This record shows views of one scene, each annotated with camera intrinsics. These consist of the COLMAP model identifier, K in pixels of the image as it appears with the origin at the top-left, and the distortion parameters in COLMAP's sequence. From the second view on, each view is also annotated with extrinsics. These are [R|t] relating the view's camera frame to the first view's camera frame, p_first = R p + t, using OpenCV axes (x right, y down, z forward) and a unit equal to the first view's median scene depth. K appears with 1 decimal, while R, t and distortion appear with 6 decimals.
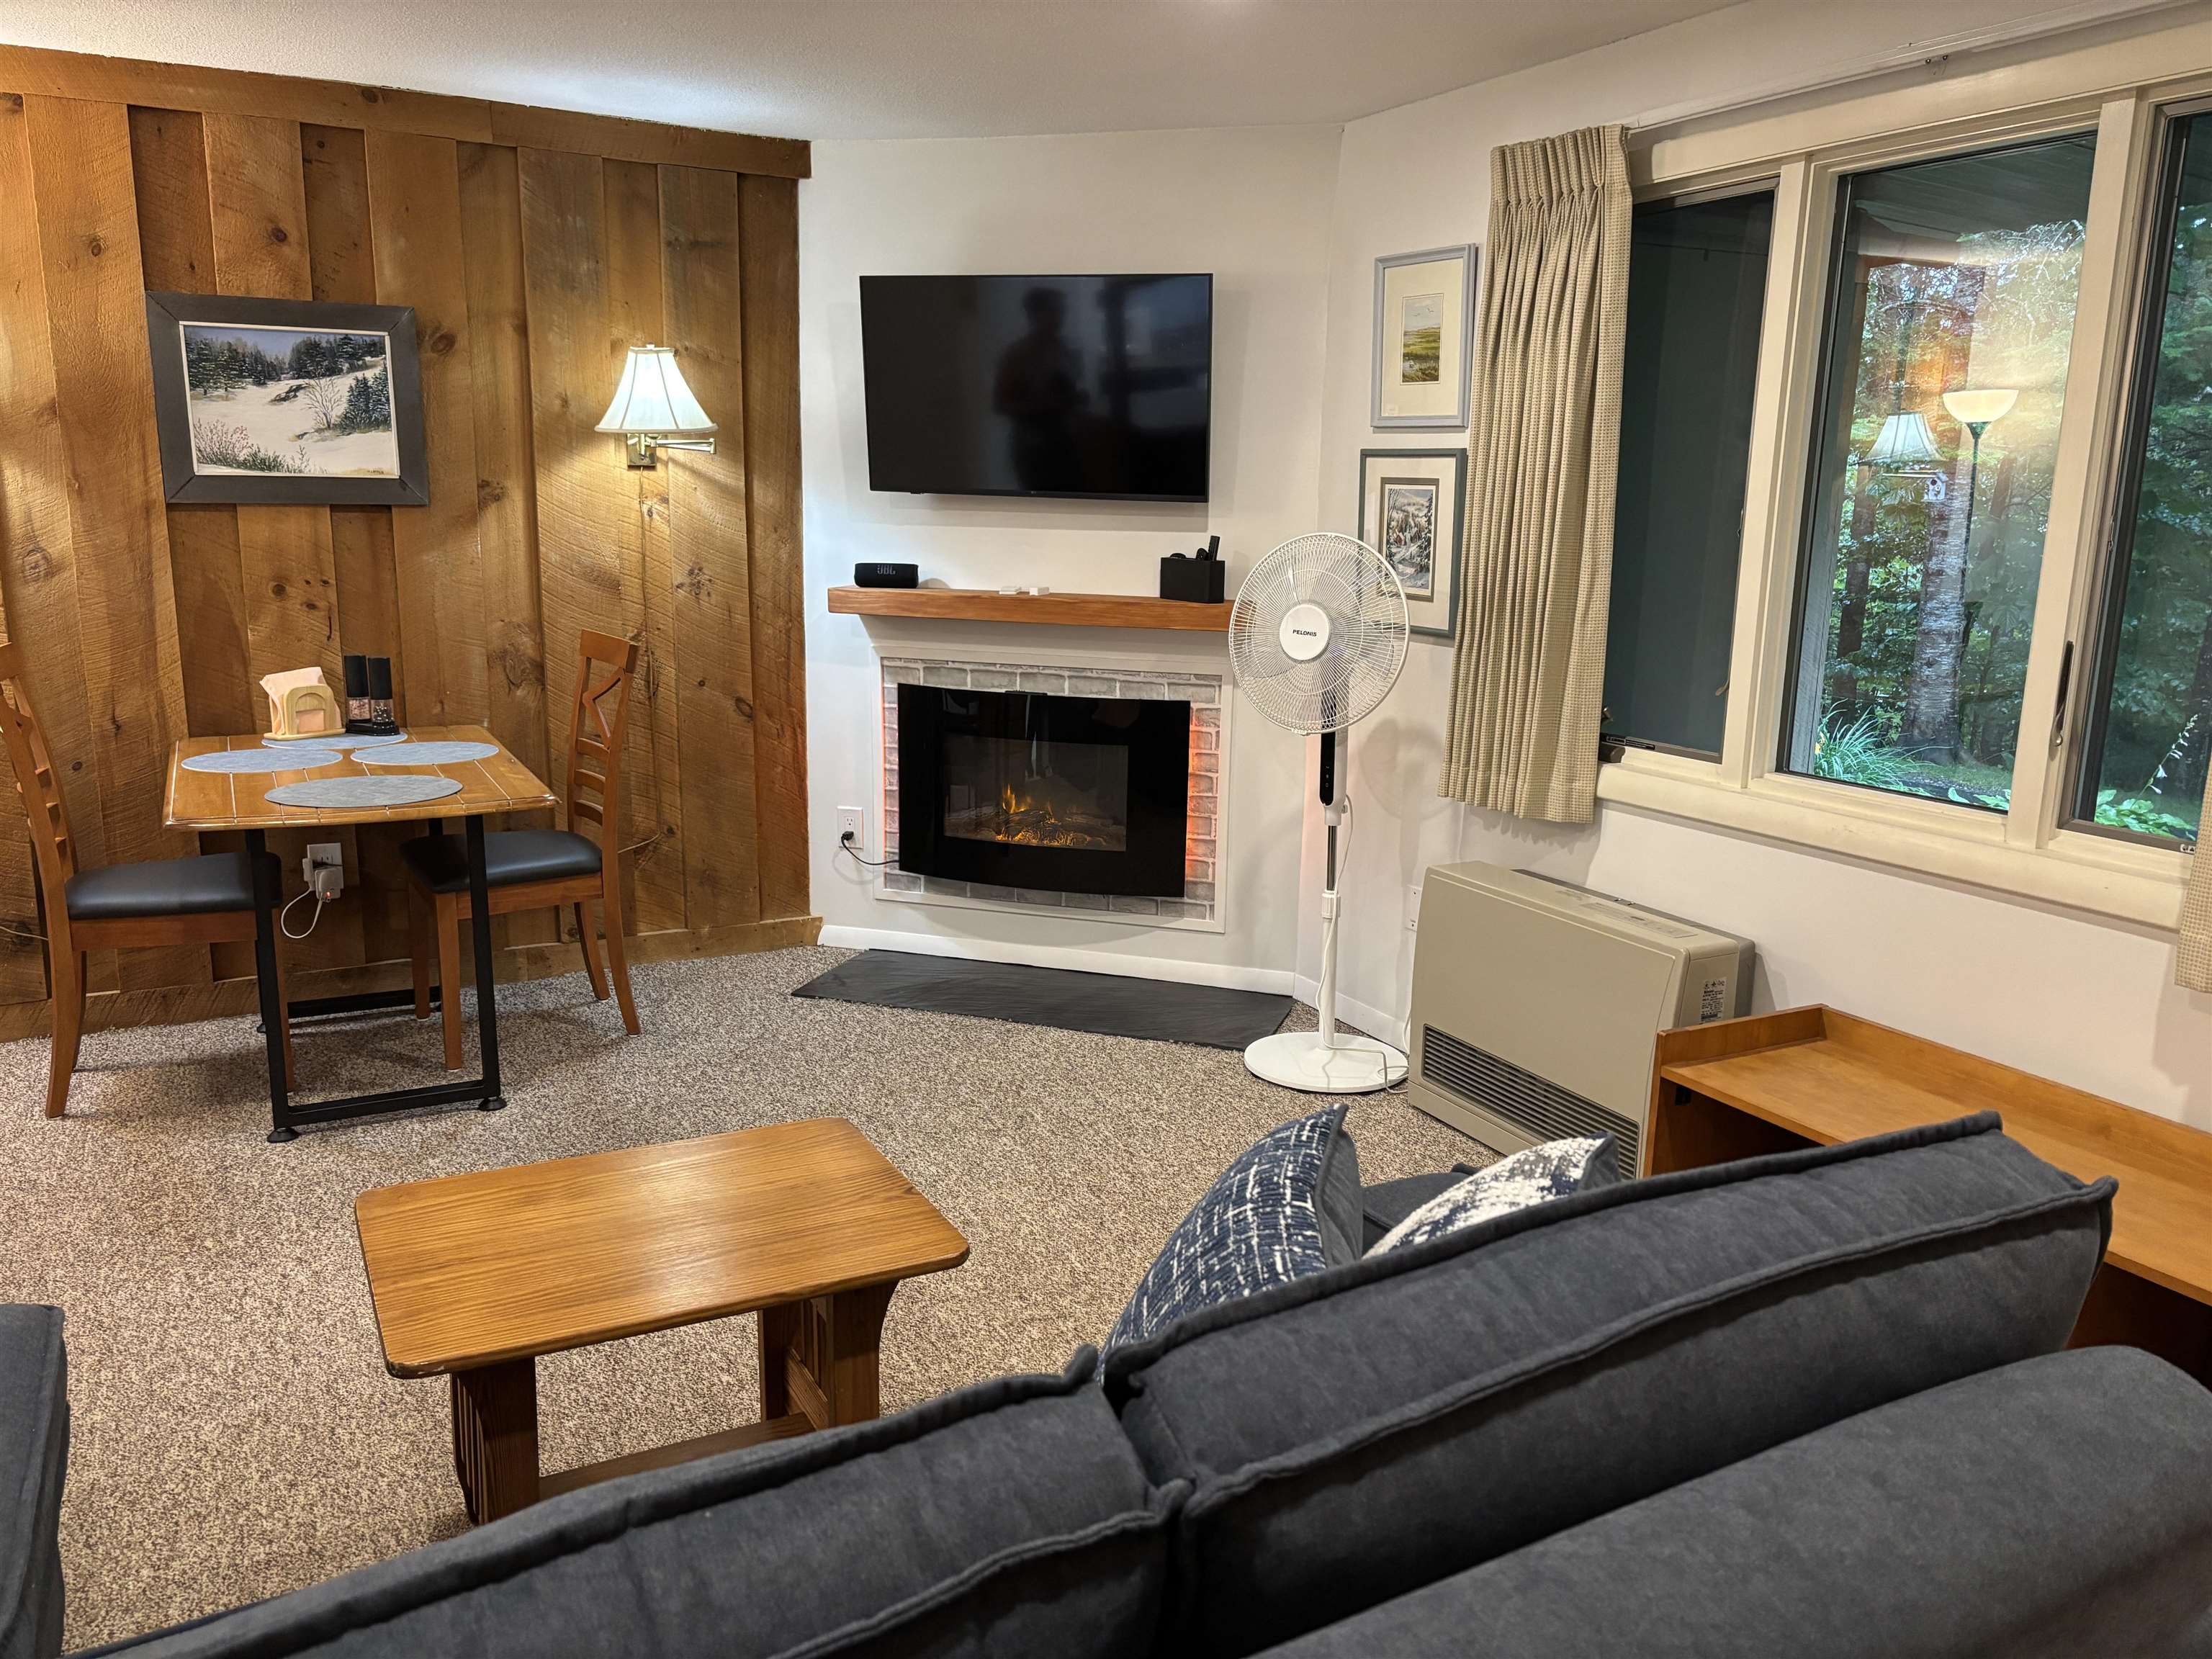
lens RADIAL K [[1645.4, 0, 1118.8], [0, 1645.4, 865.4], [0, 0, 1]] dist [0.061470, -0.116044]
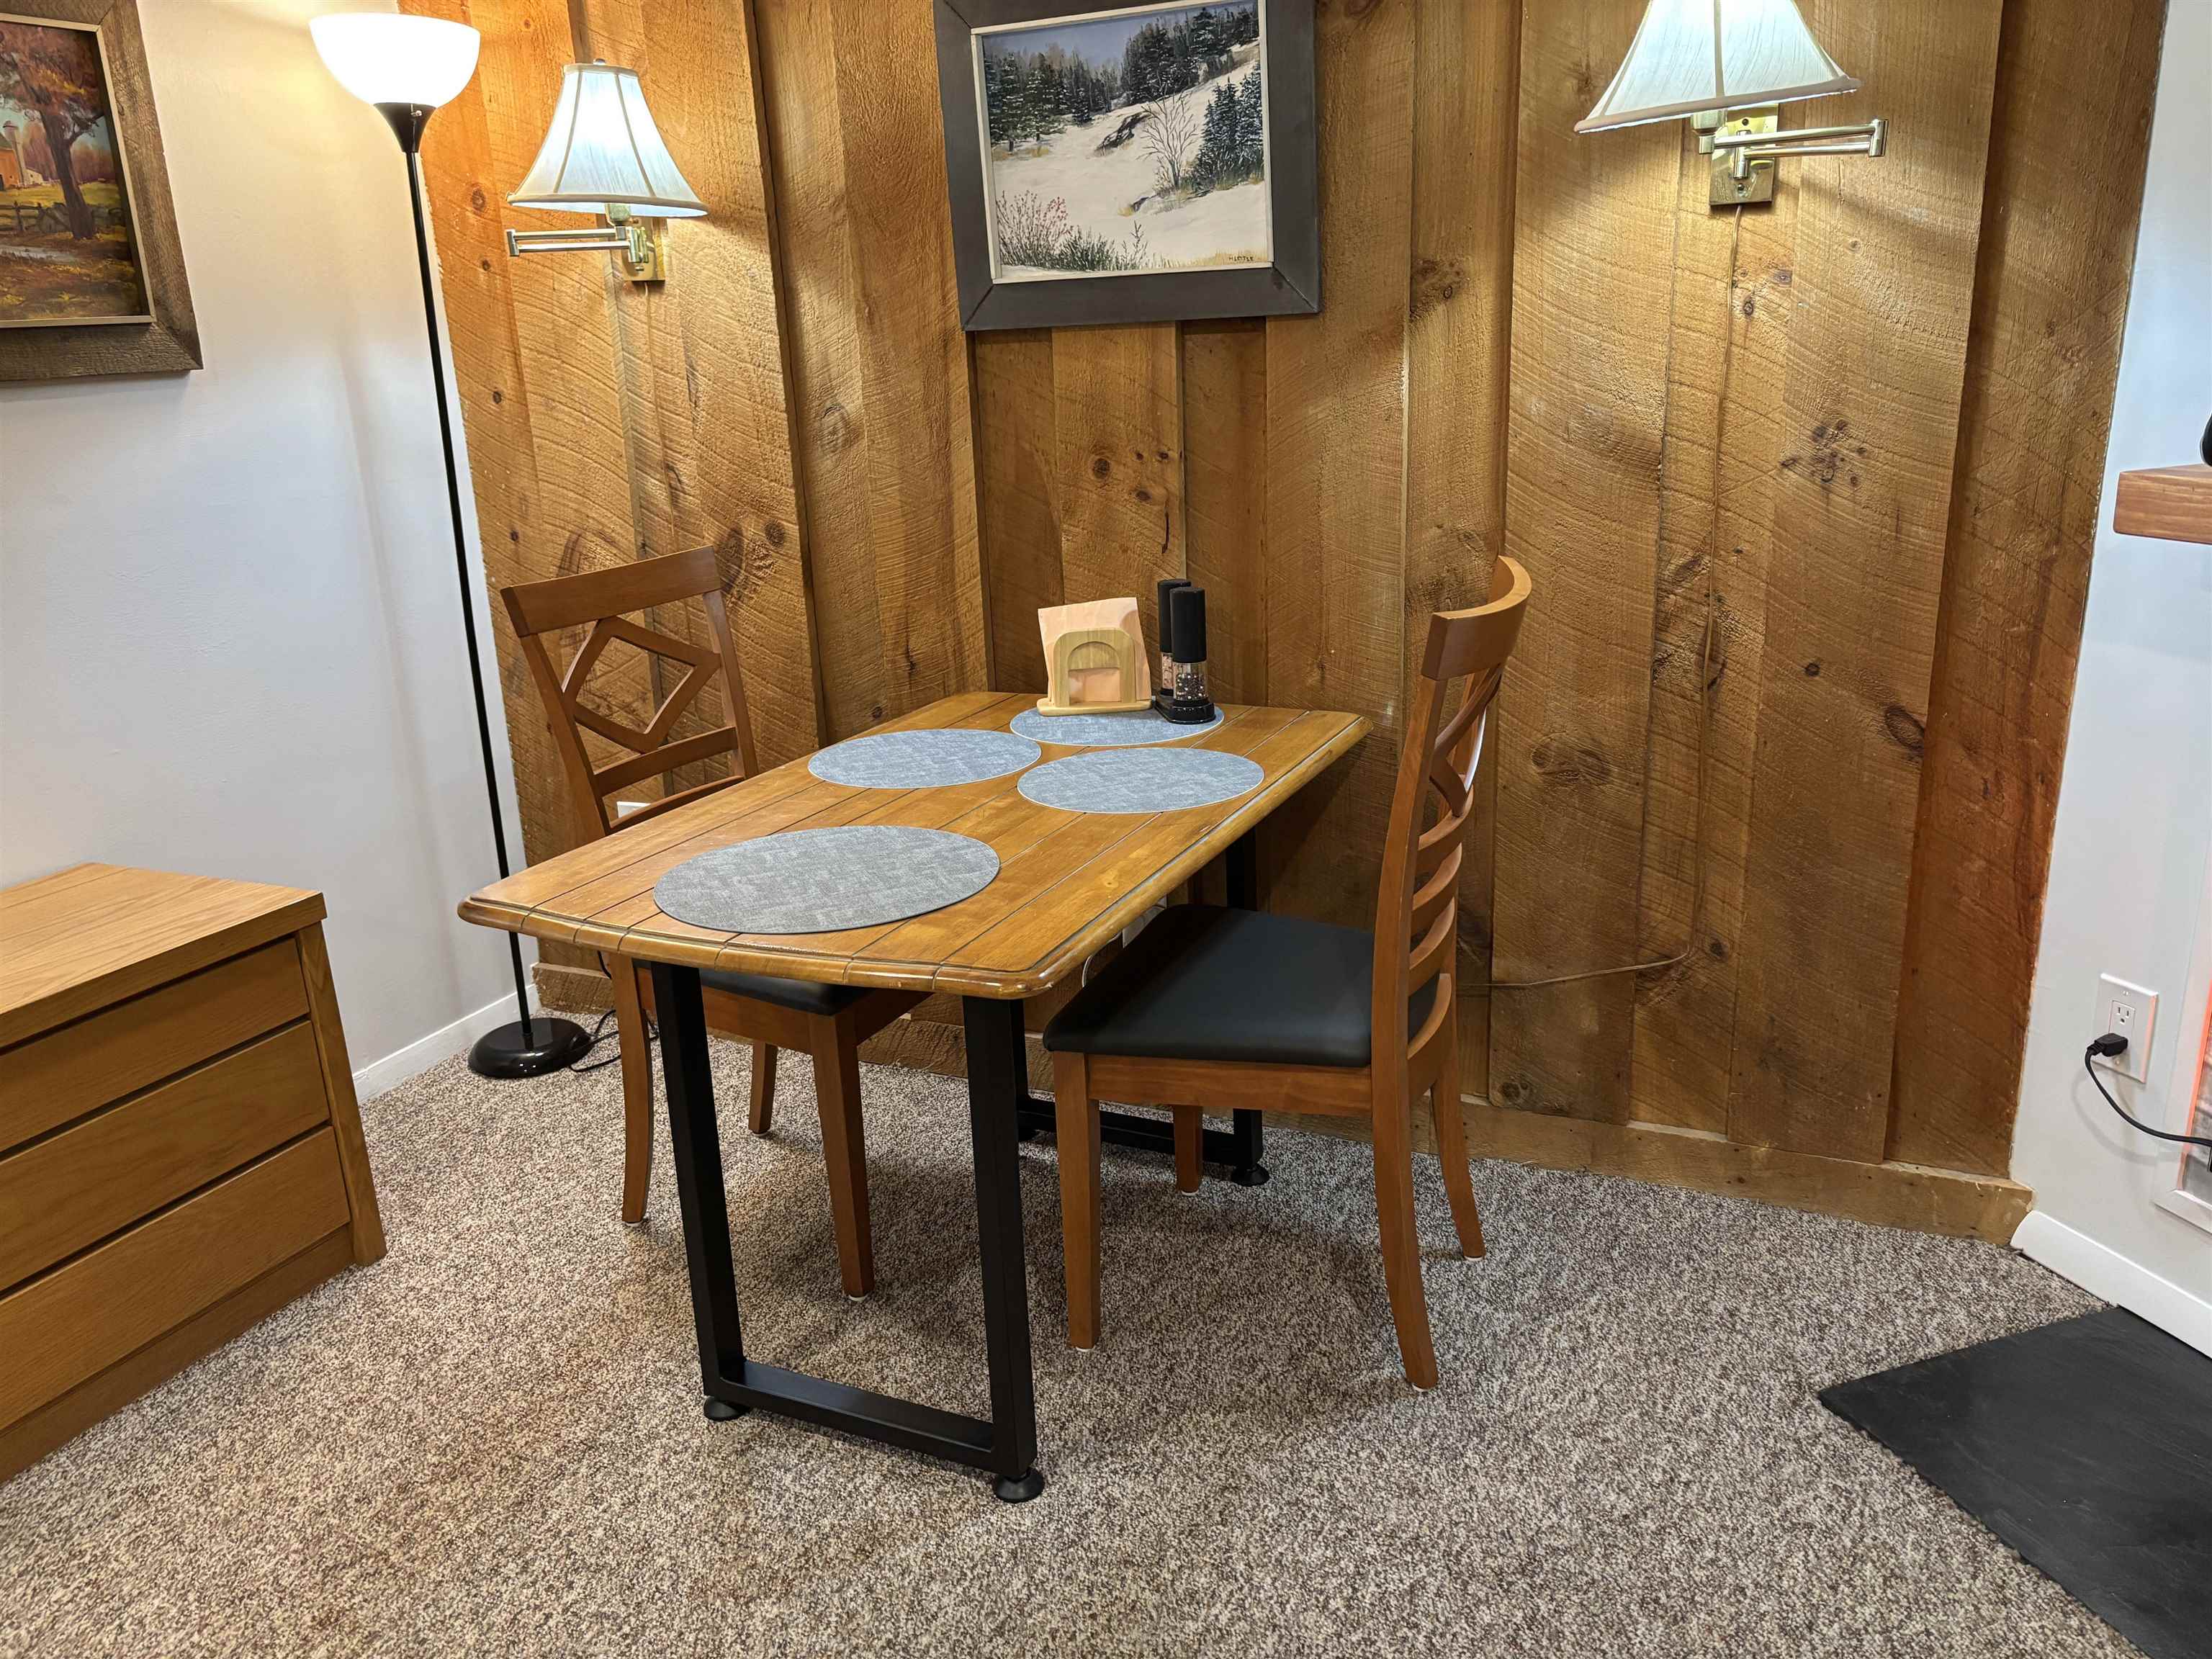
lens RADIAL K [[1672.5, 0, 1103.9], [0, 1672.5, 870.3], [0, 0, 1]] dist [-0.031196, 0.036277]
pose [[0.609996, 0.197555, -0.767383, 0.001872], [-0.124902, 0.980289, 0.153080, -0.110411], [0.782499, 0.002470, 0.622647, 0.591530]]
